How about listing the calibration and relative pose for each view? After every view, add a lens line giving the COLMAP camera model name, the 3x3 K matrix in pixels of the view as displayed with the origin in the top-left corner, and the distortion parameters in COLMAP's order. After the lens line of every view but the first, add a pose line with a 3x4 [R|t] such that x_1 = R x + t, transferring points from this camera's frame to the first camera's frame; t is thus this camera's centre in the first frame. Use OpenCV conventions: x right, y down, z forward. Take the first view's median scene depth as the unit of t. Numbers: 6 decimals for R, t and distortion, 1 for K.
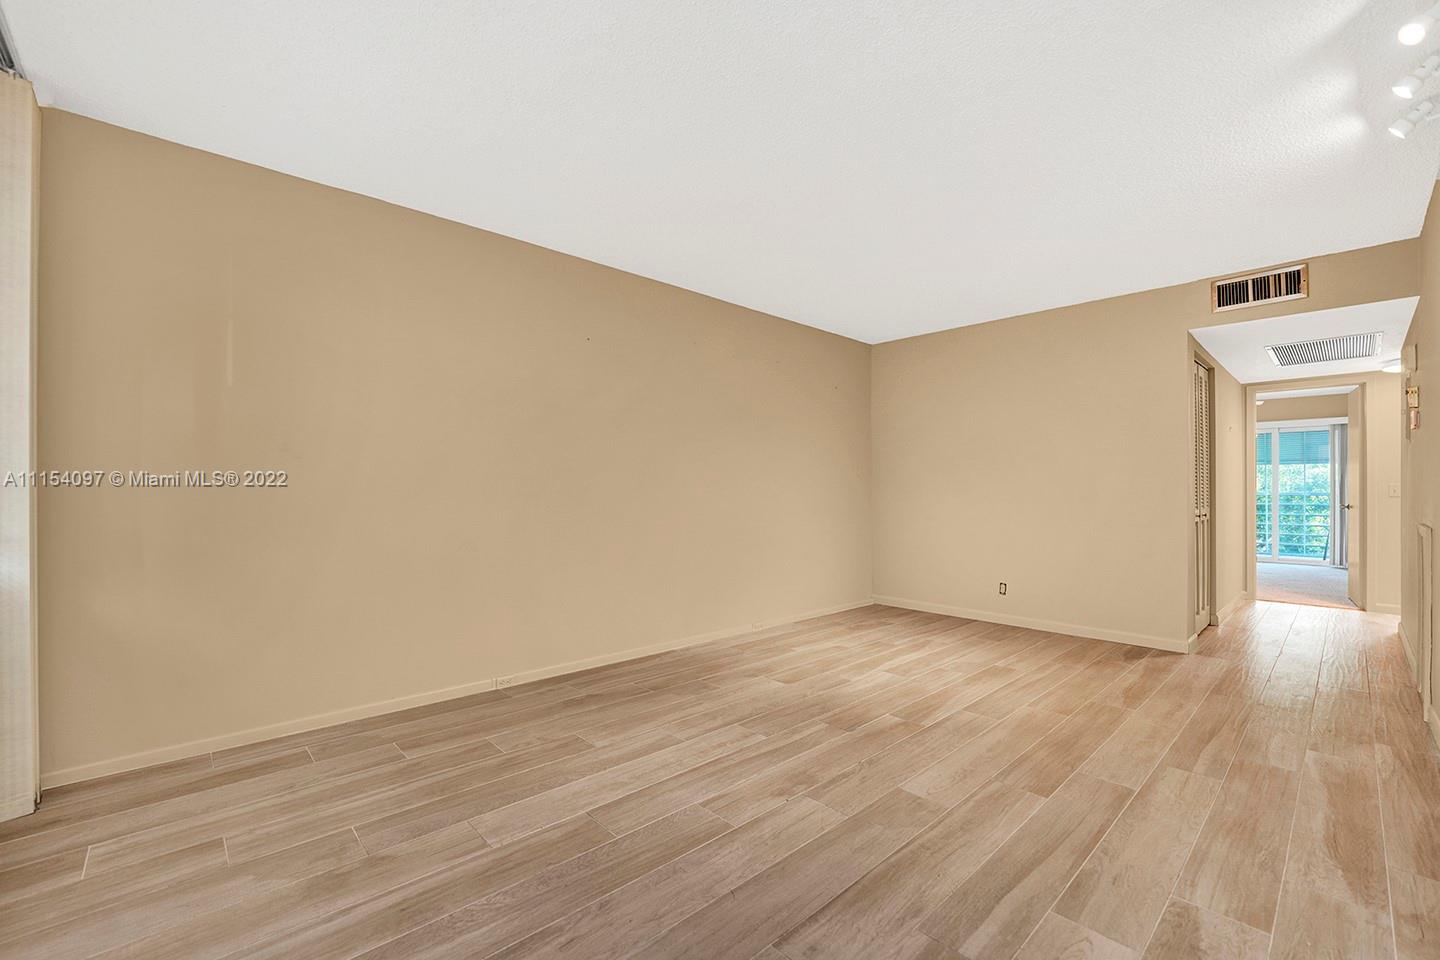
lens RADIAL K [[605.5, 0, 711.7], [0, 605.5, 492.5], [0, 0, 1]] dist [-0.011399, -0.000282]
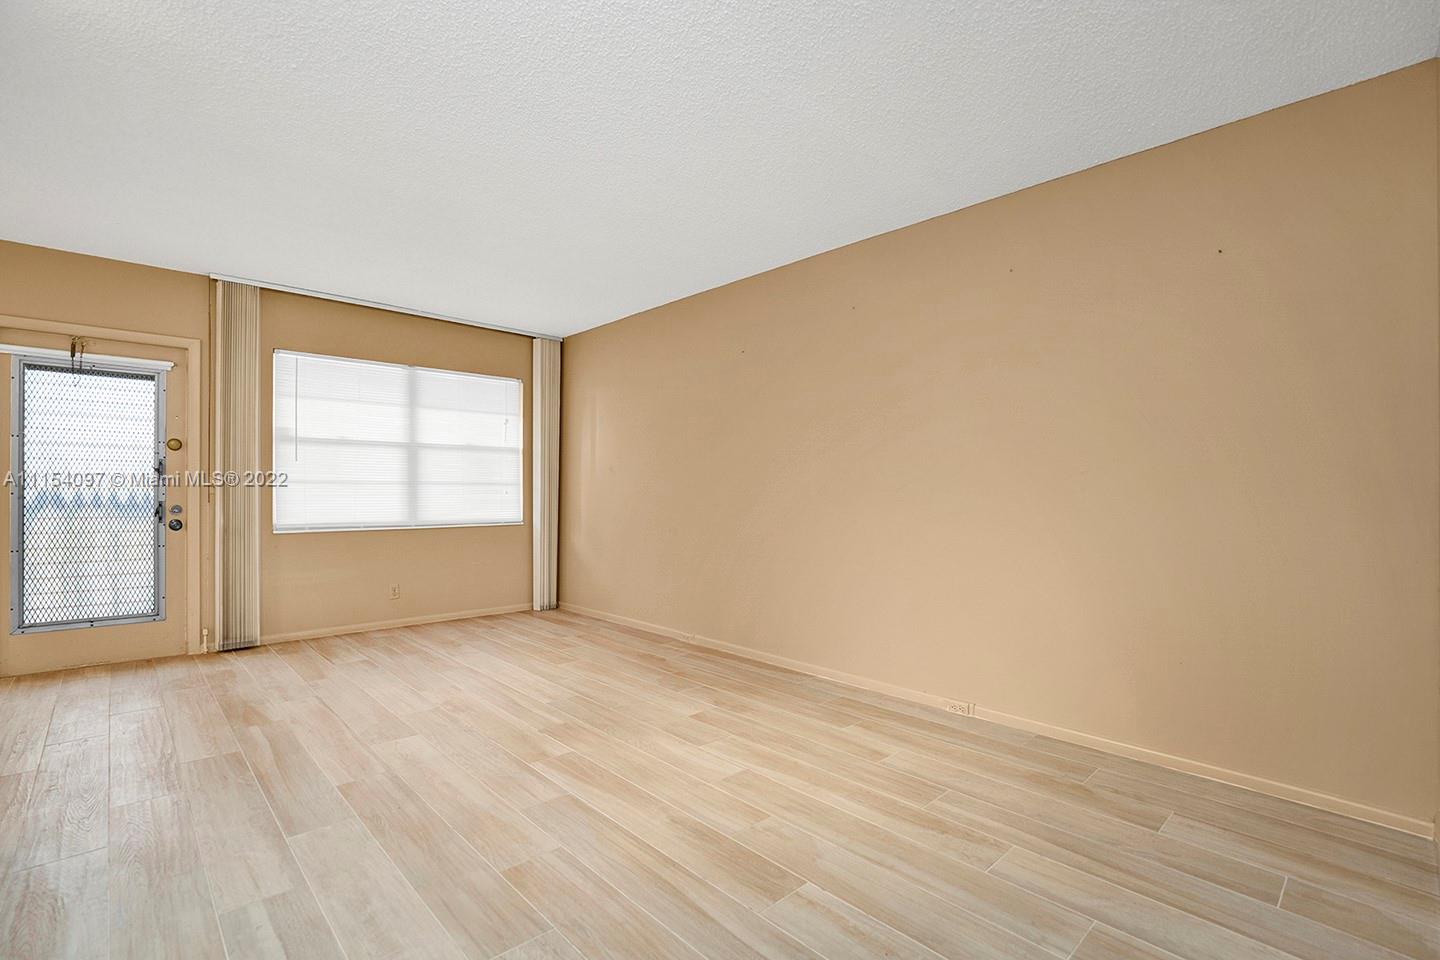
lens RADIAL K [[638.5, 0, 719.4], [0, 638.5, 495.8], [0, 0, 1]] dist [-0.013351, -0.000113]
pose [[0.016061, 0.002087, -0.999869, 1.212744], [-0.007381, 0.999971, 0.001969, -0.002731], [0.999844, 0.007348, 0.016076, 1.195930]]
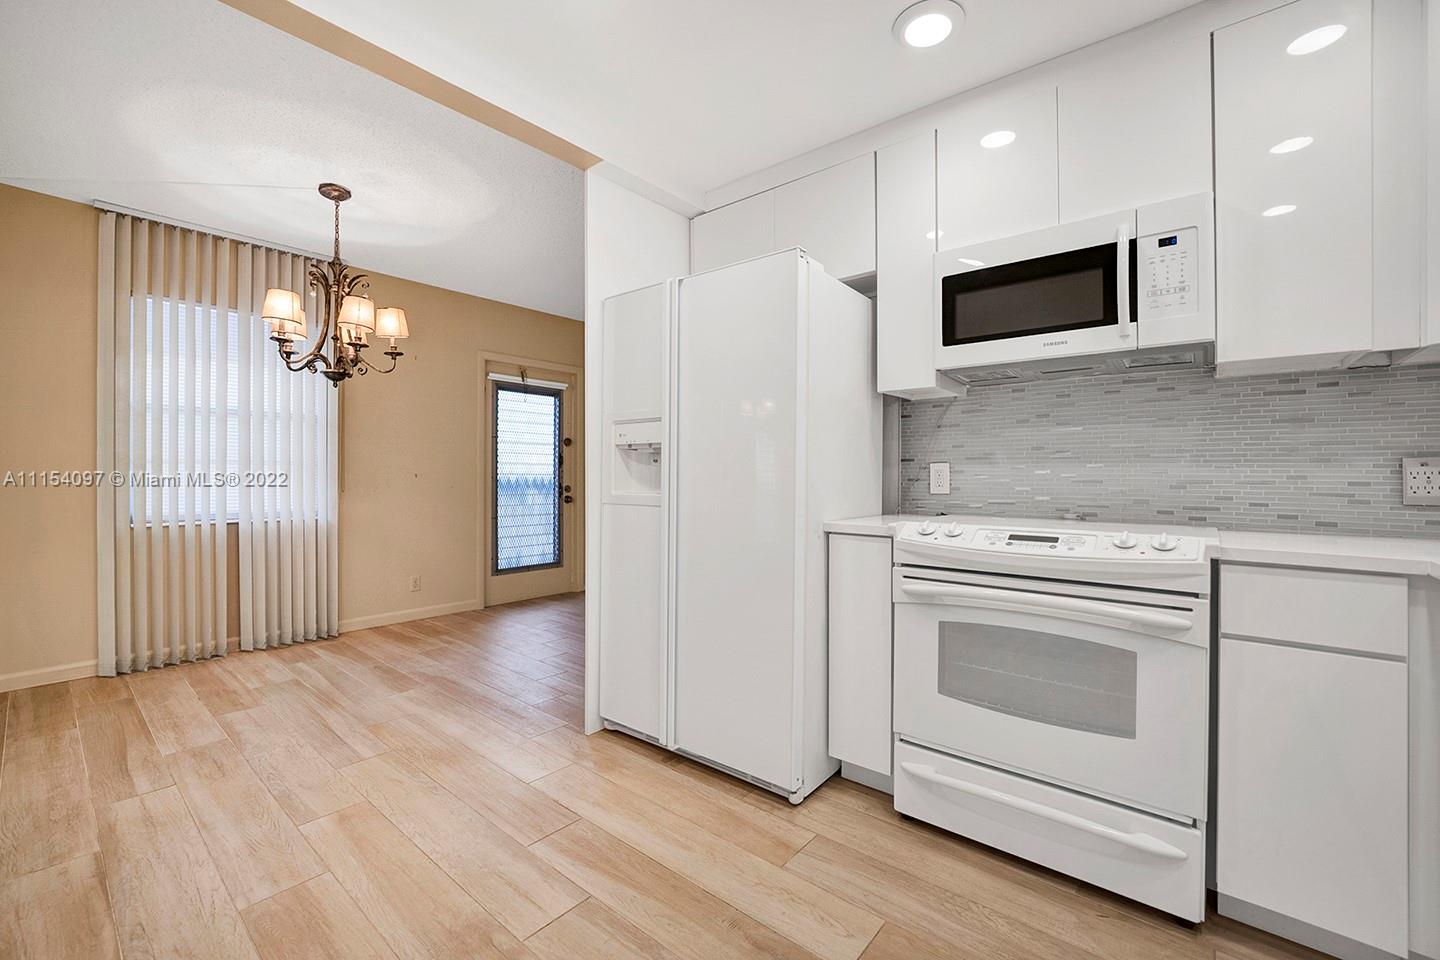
lens RADIAL K [[599.2, 0, 716.4], [0, 599.2, 477.8], [0, 0, 1]] dist [-0.023862, 0.005184]
pose [[0.127819, 0.001996, -0.991795, 1.708748], [-0.003333, 0.999993, 0.001583, 0.001772], [0.991792, 0.003103, 0.127825, 0.213033]]
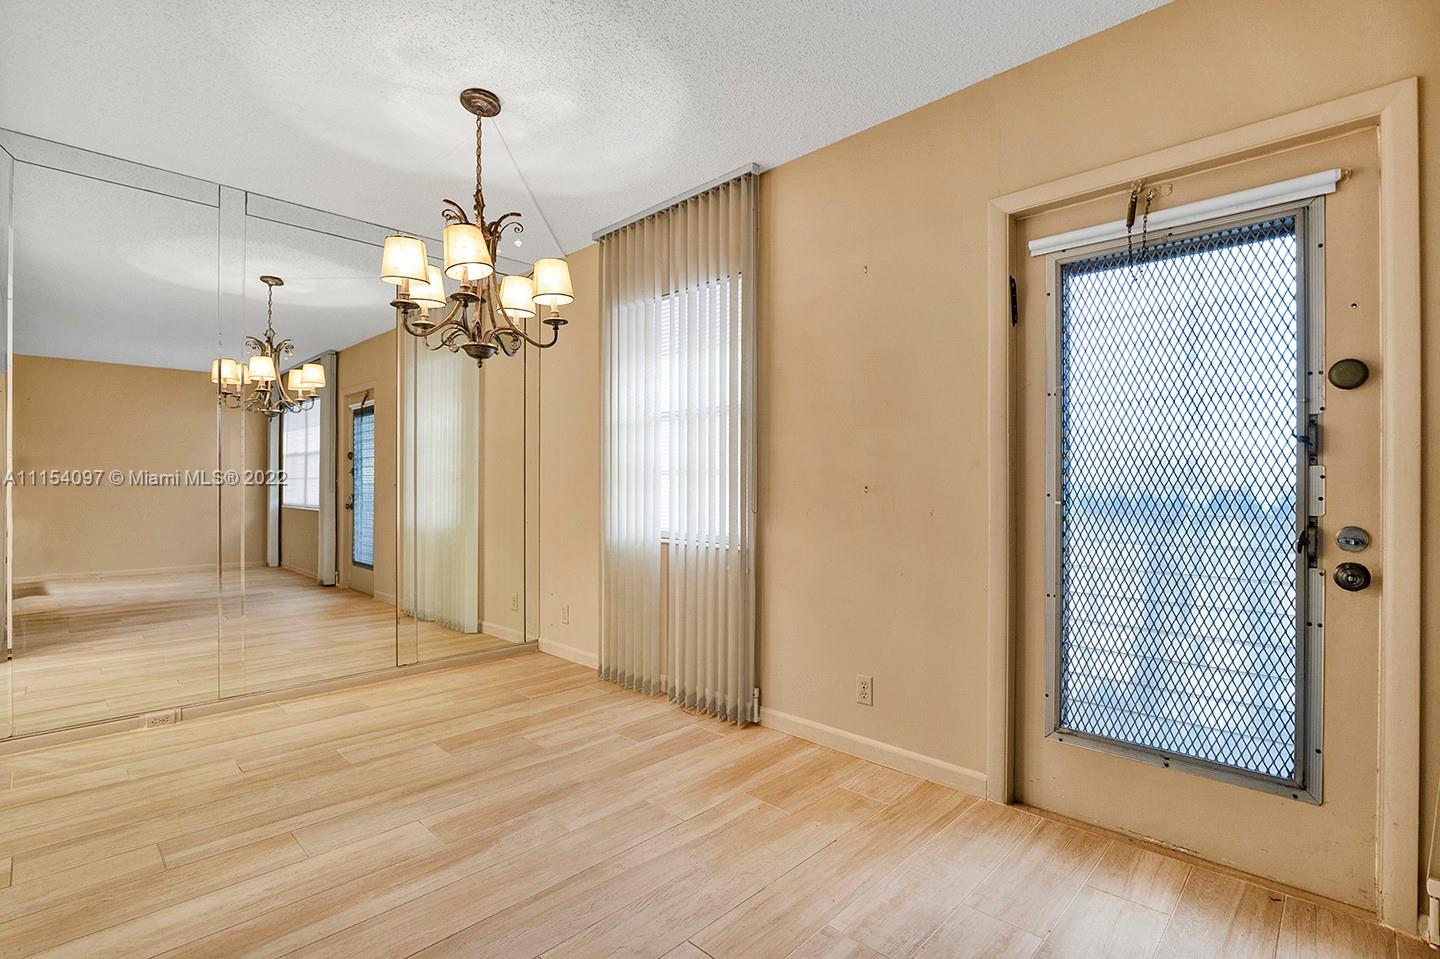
lens RADIAL K [[662.3, 0, 715.9], [0, 662.3, 480.7], [0, 0, 1]] dist [-0.019067, 0.000488]
pose [[-0.998552, -0.007182, -0.053308, 0.361644], [-0.006794, 0.999949, -0.007441, -0.002467], [0.053359, -0.007068, -0.998550, 0.540251]]
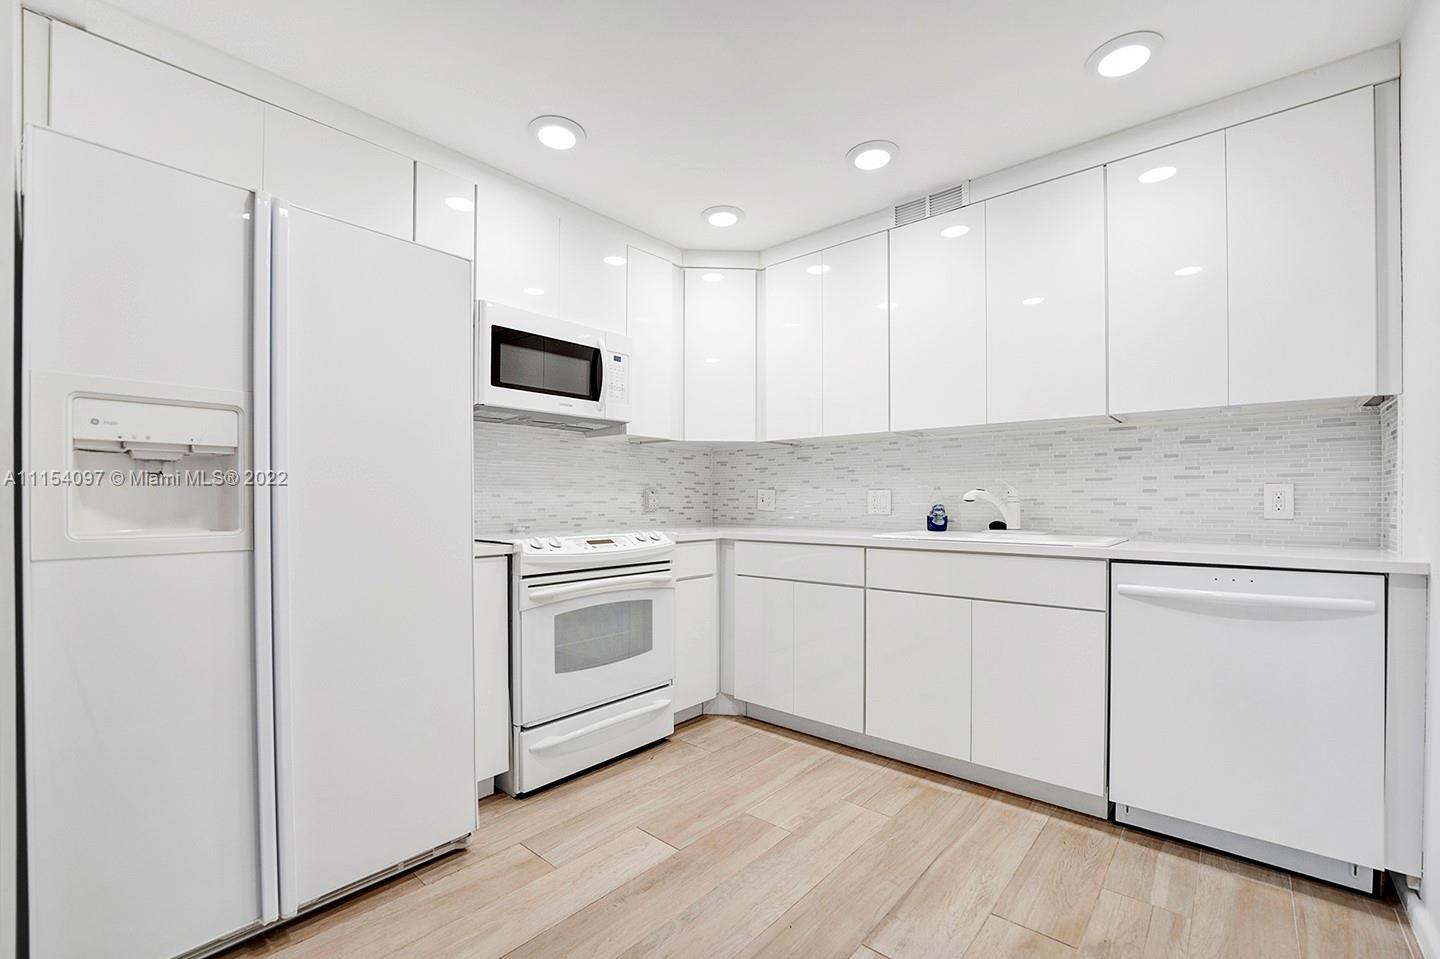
lens RADIAL K [[606.7, 0, 712.9], [0, 606.7, 503.6], [0, 0, 1]] dist [-0.028646, 0.003764]
pose [[0.994772, -0.004831, 0.102009, 1.248714], [0.004116, 0.999966, 0.007215, 0.001008], [-0.102040, -0.006757, 0.994757, -0.275721]]
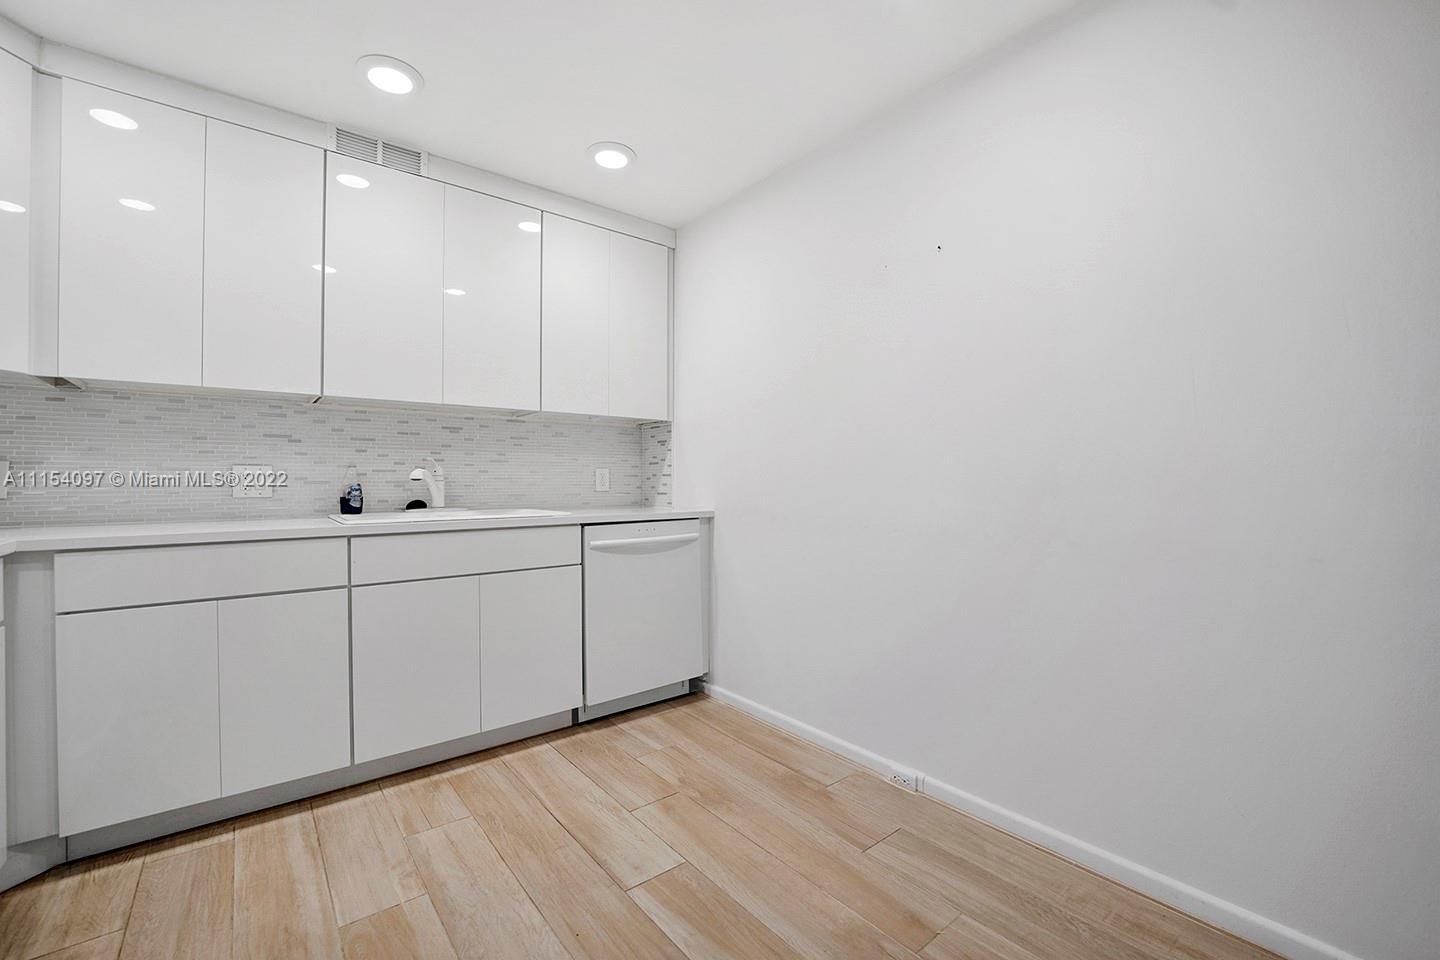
lens RADIAL K [[598.1, 0, 706.7], [0, 598.1, 481.2], [0, 0, 1]] dist [-0.016751, 0.000388]
pose [[0.080090, -0.008658, 0.996750, 0.892231], [-0.001459, 0.999960, 0.008804, -0.001125], [-0.996787, -0.002160, 0.080074, 0.095174]]
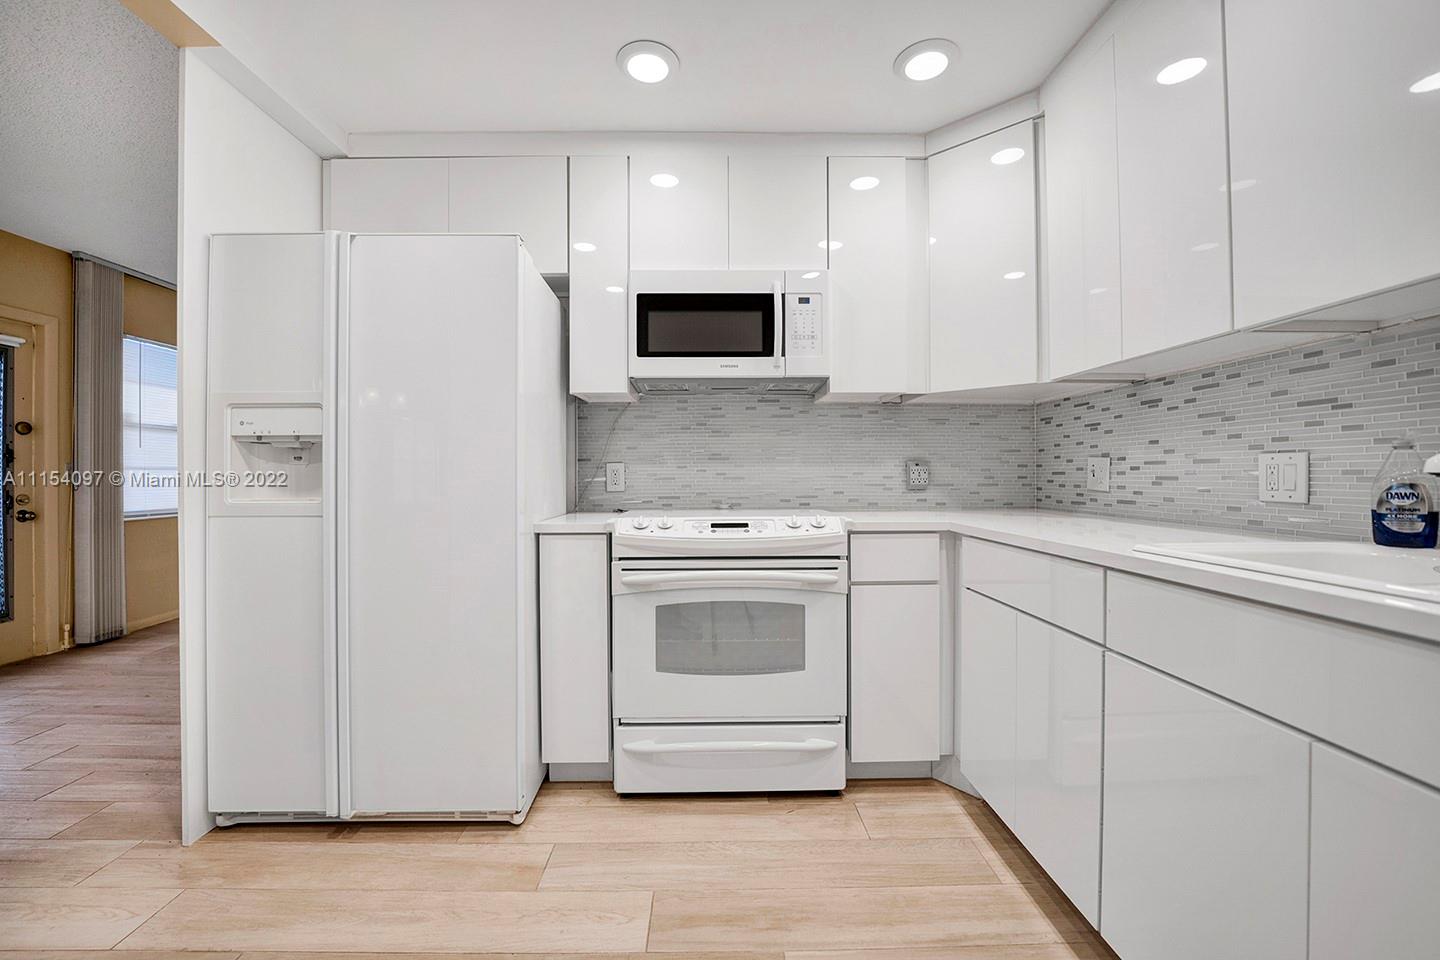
lens RADIAL K [[589.6, 0, 722.4], [0, 589.6, 474.2], [0, 0, 1]] dist [-0.033225, 0.005884]
pose [[0.747420, -0.007545, -0.664309, 1.629322], [0.007197, 0.999969, -0.003260, 0.002624], [0.664313, -0.002345, 0.747451, 0.069740]]
